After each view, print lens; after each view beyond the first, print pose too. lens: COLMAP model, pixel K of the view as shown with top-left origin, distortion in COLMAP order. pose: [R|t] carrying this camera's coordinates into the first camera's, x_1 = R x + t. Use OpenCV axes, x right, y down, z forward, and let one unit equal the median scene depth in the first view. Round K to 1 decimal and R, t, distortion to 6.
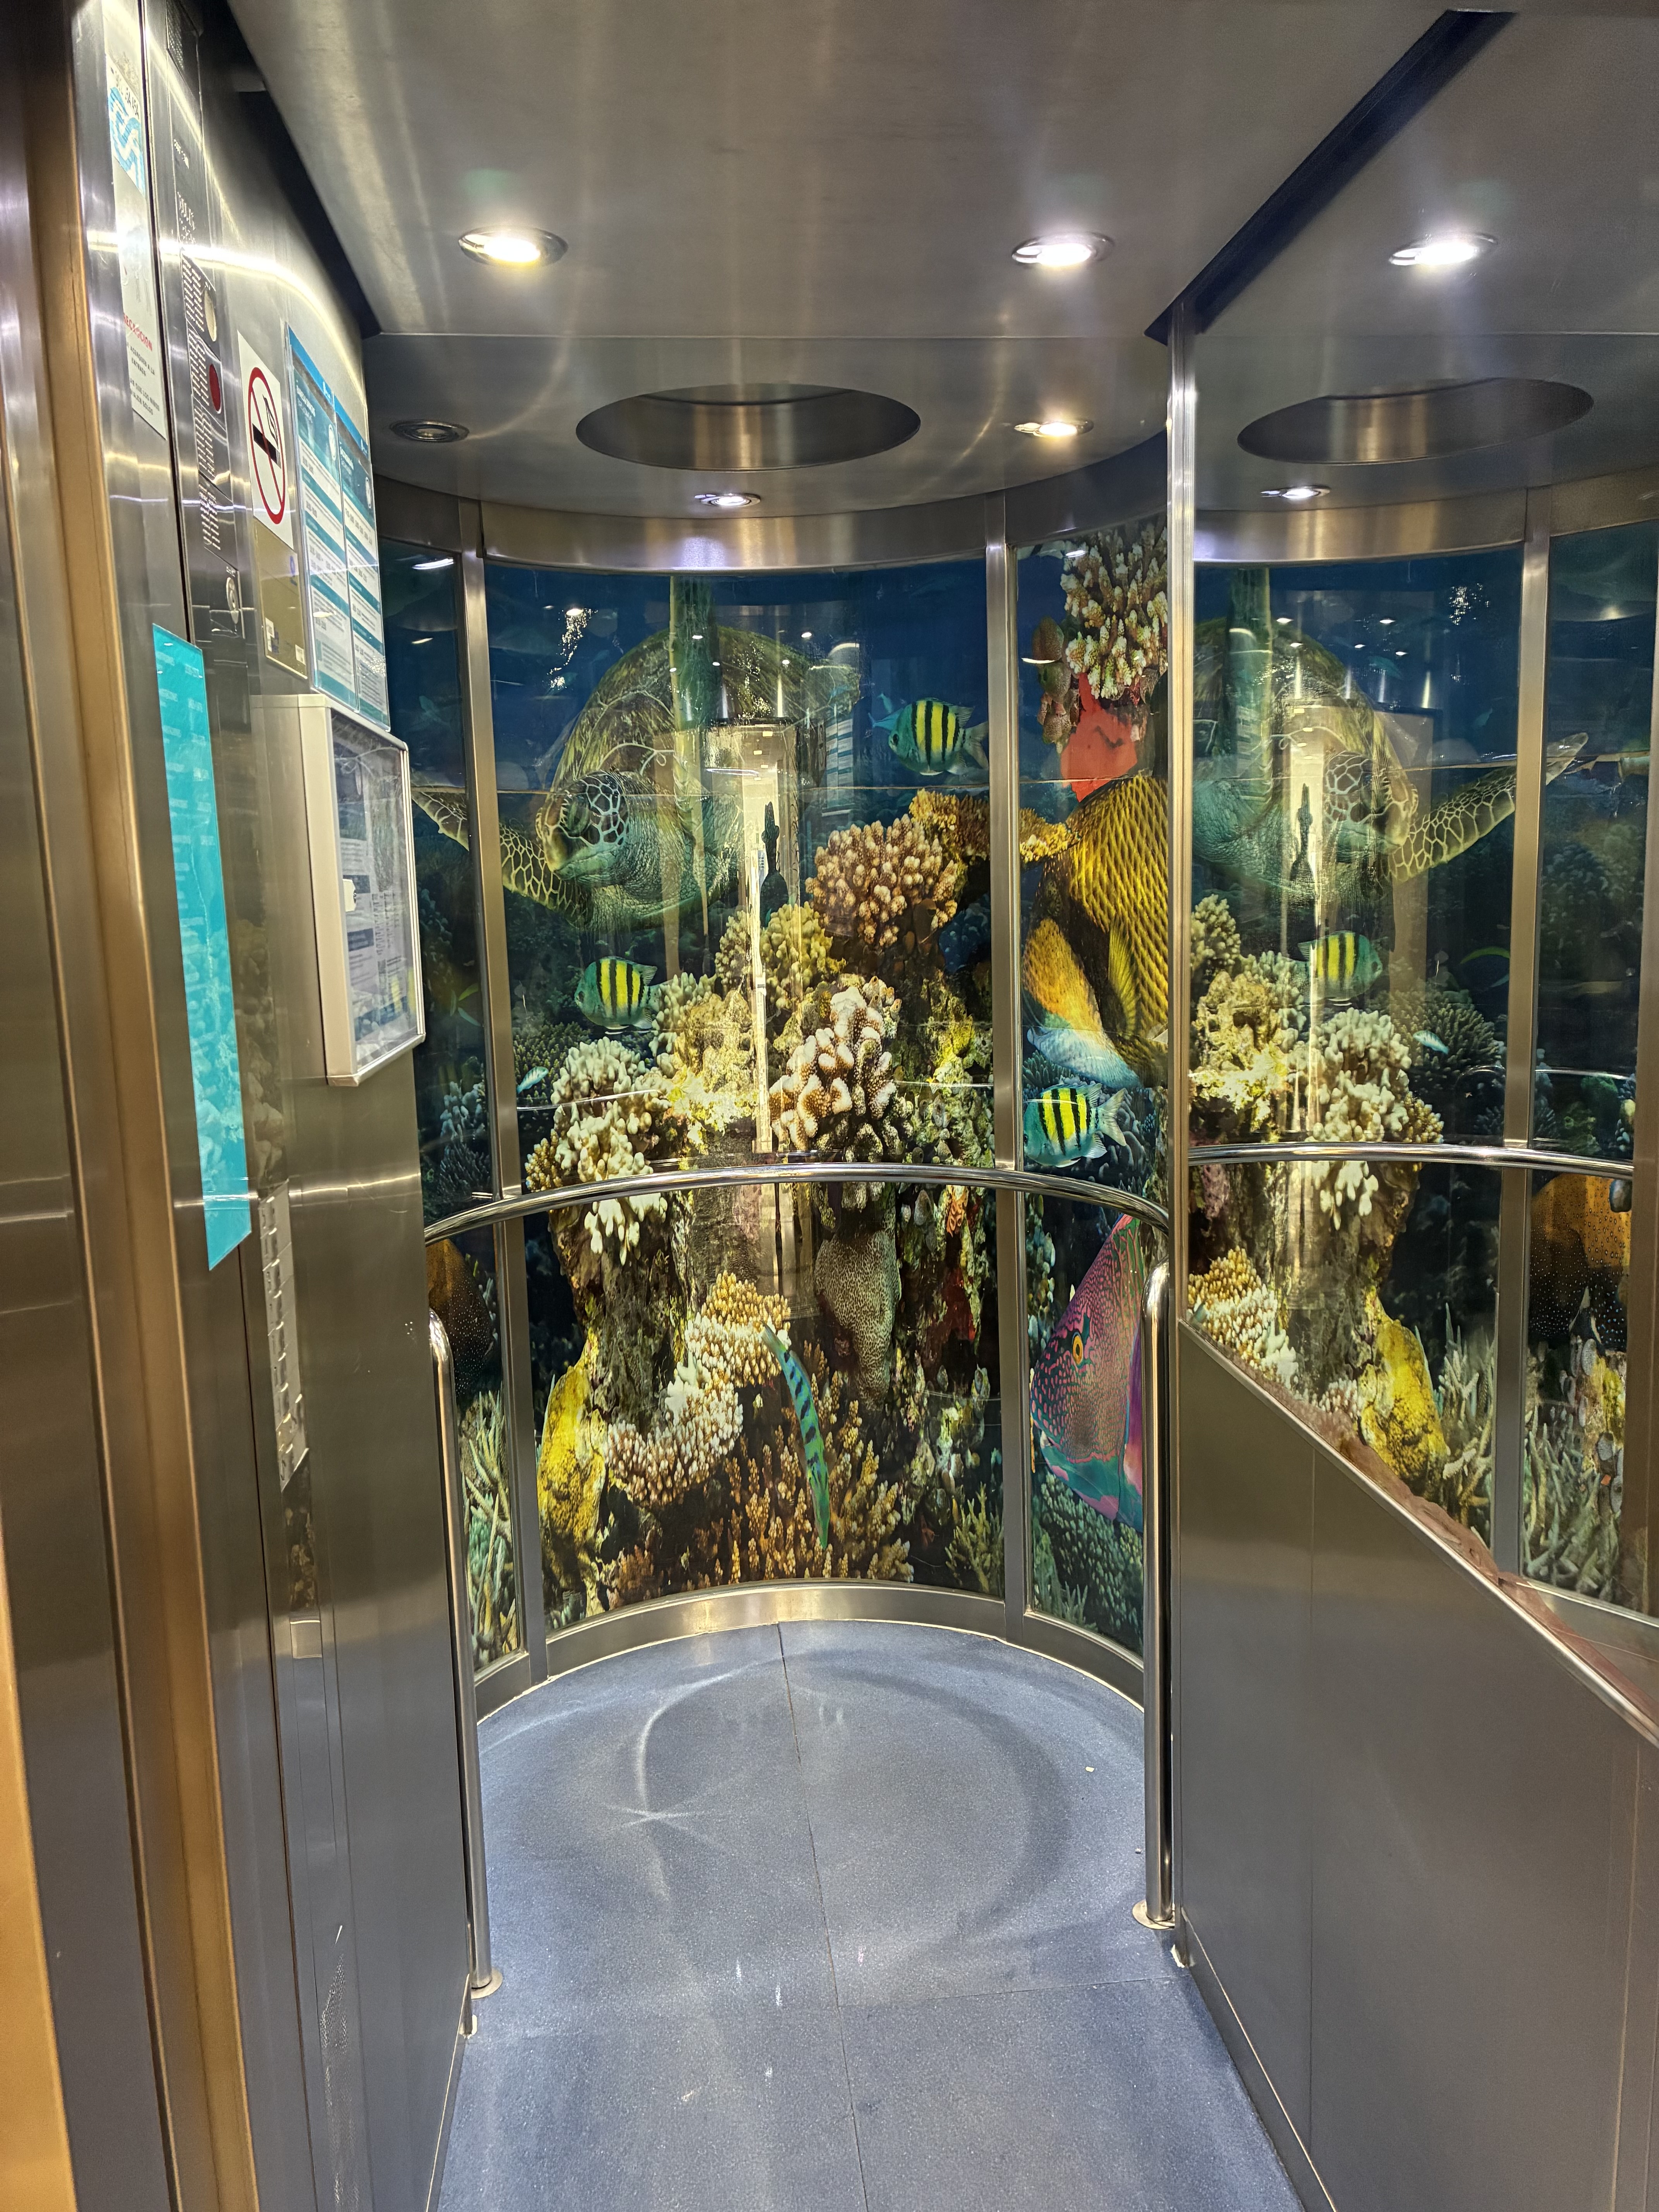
lens RADIAL K [[1711.7, 0, 829.5], [0, 1711.7, 1106.0], [0, 0, 1]] dist [0.102778, -0.085225]
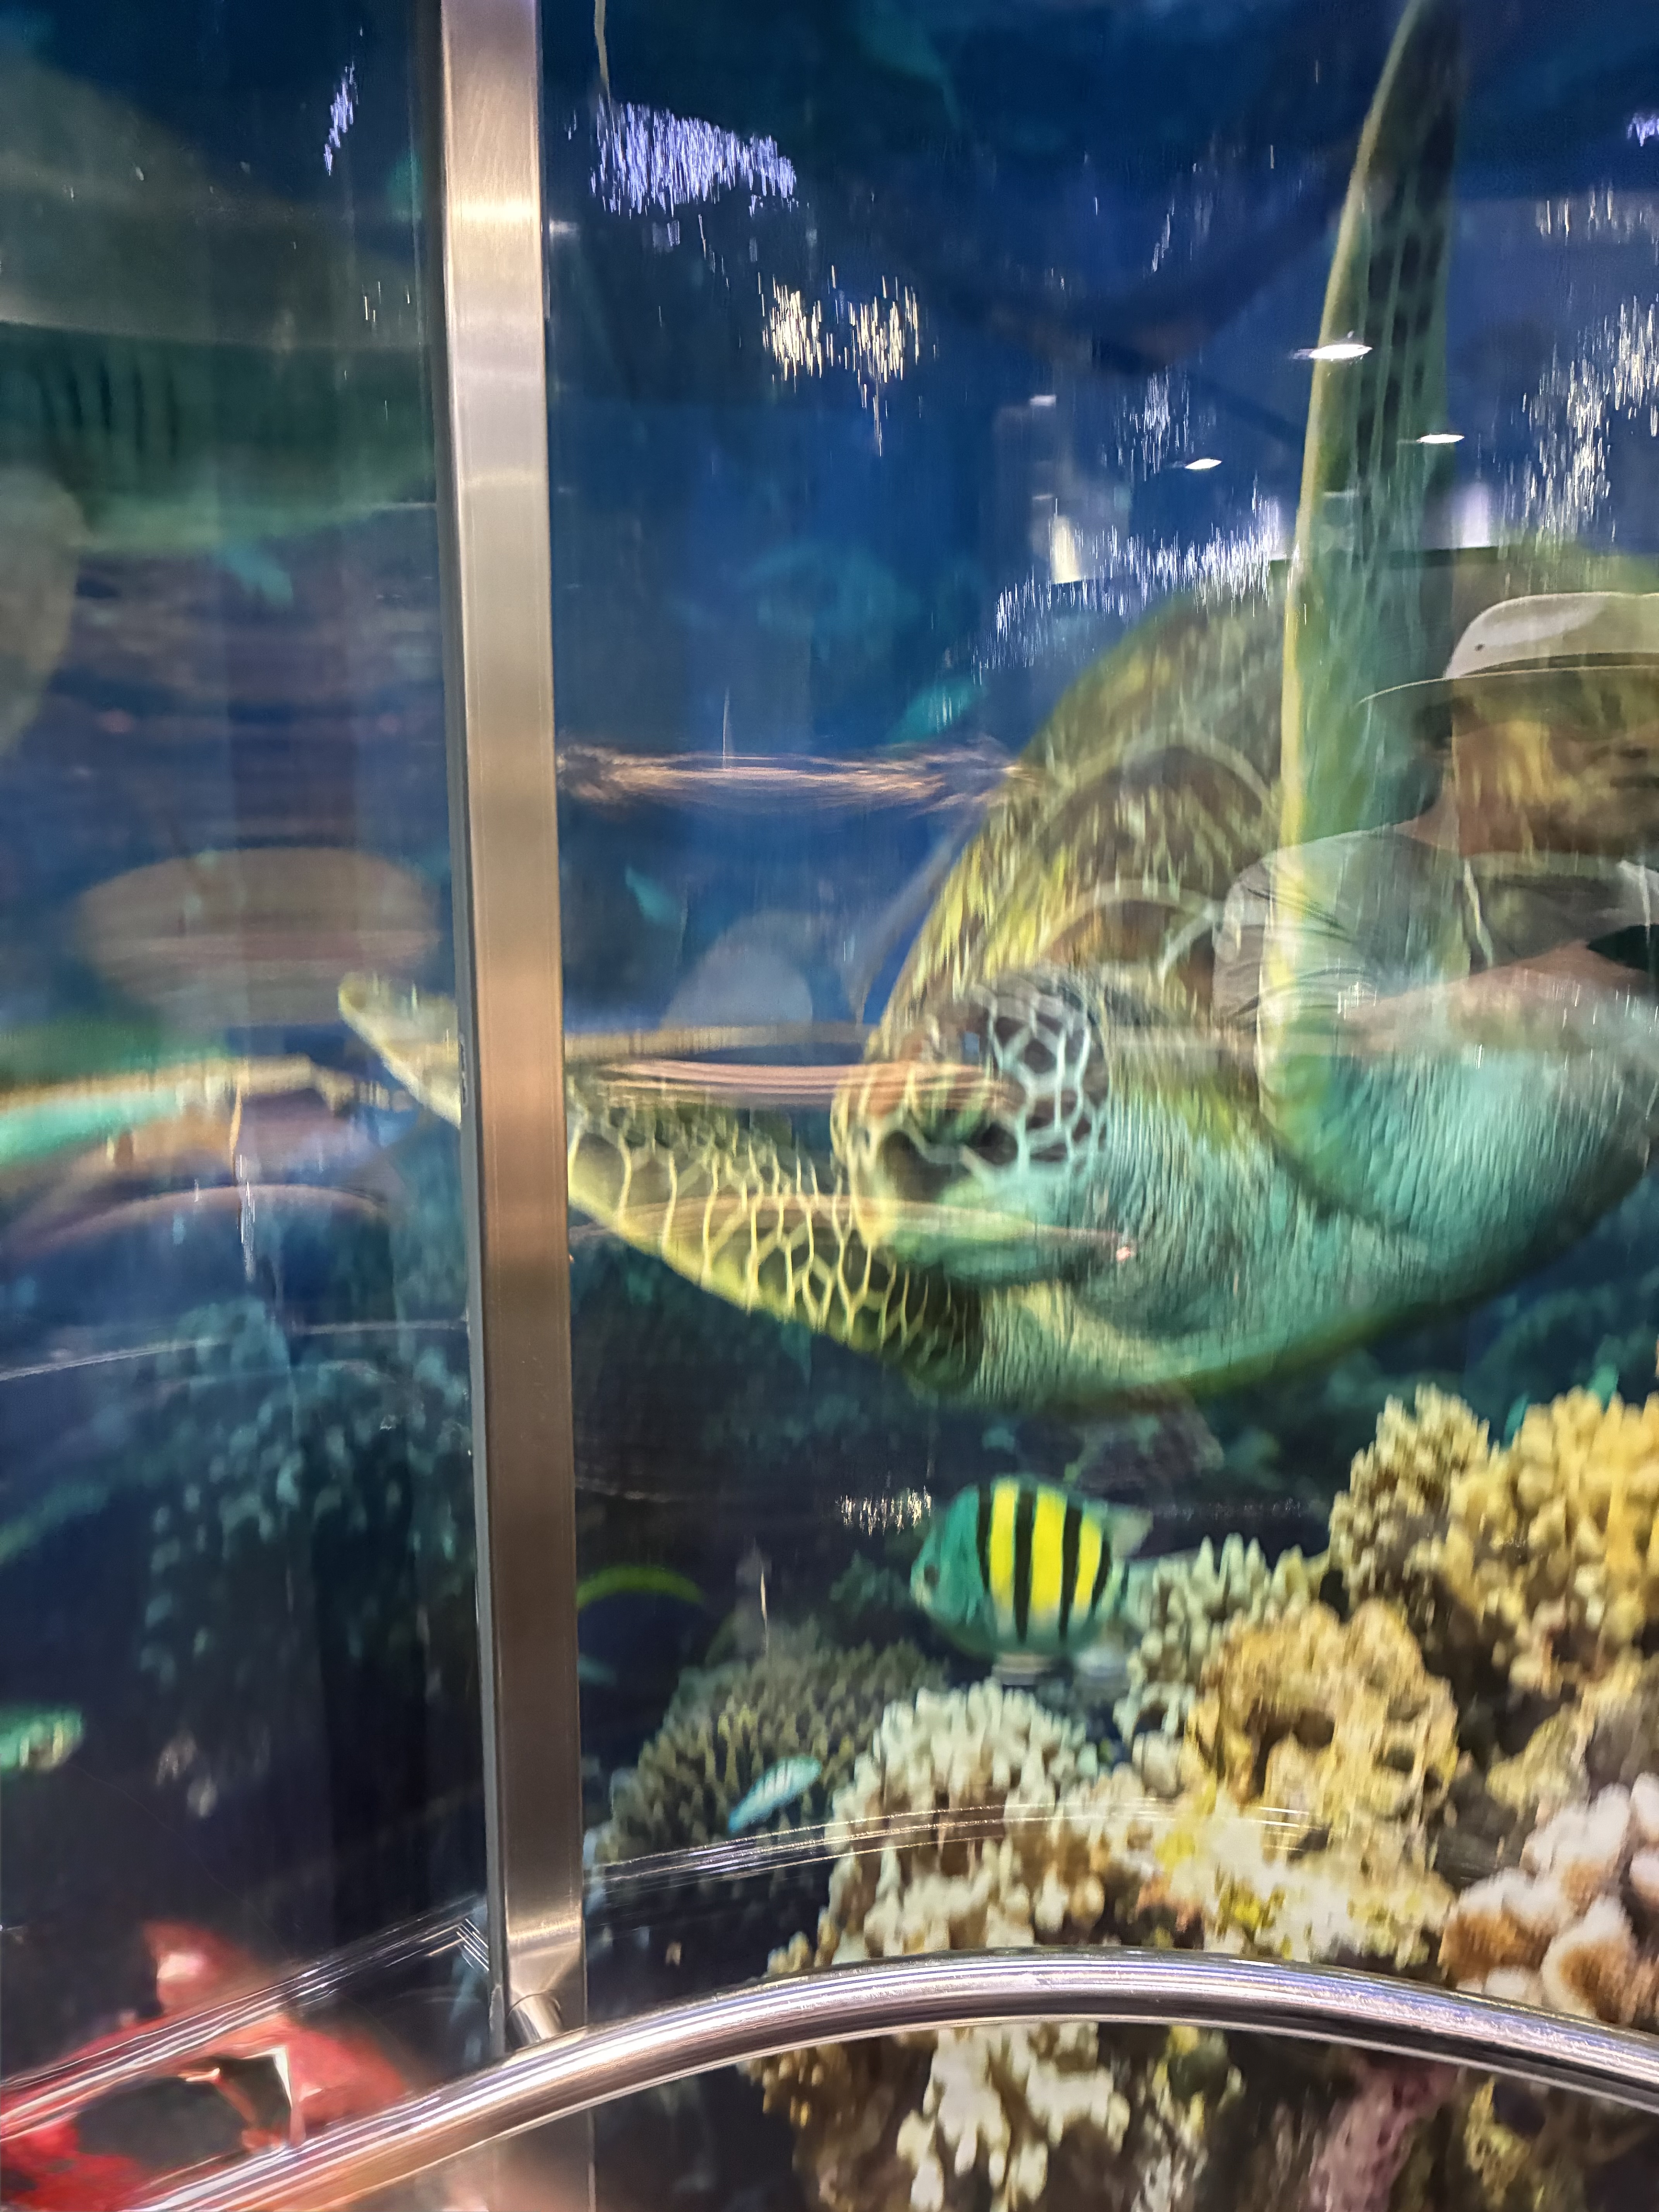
lens RADIAL K [[1711.7, 0, 829.5], [0, 1711.7, 1106.0], [0, 0, 1]] dist [0.102778, -0.085225]
pose [[0.924152, 0.117851, -0.363392, -0.043513], [-0.083093, 0.990464, 0.109898, -0.197197], [0.372878, -0.071367, 0.925132, 0.655200]]
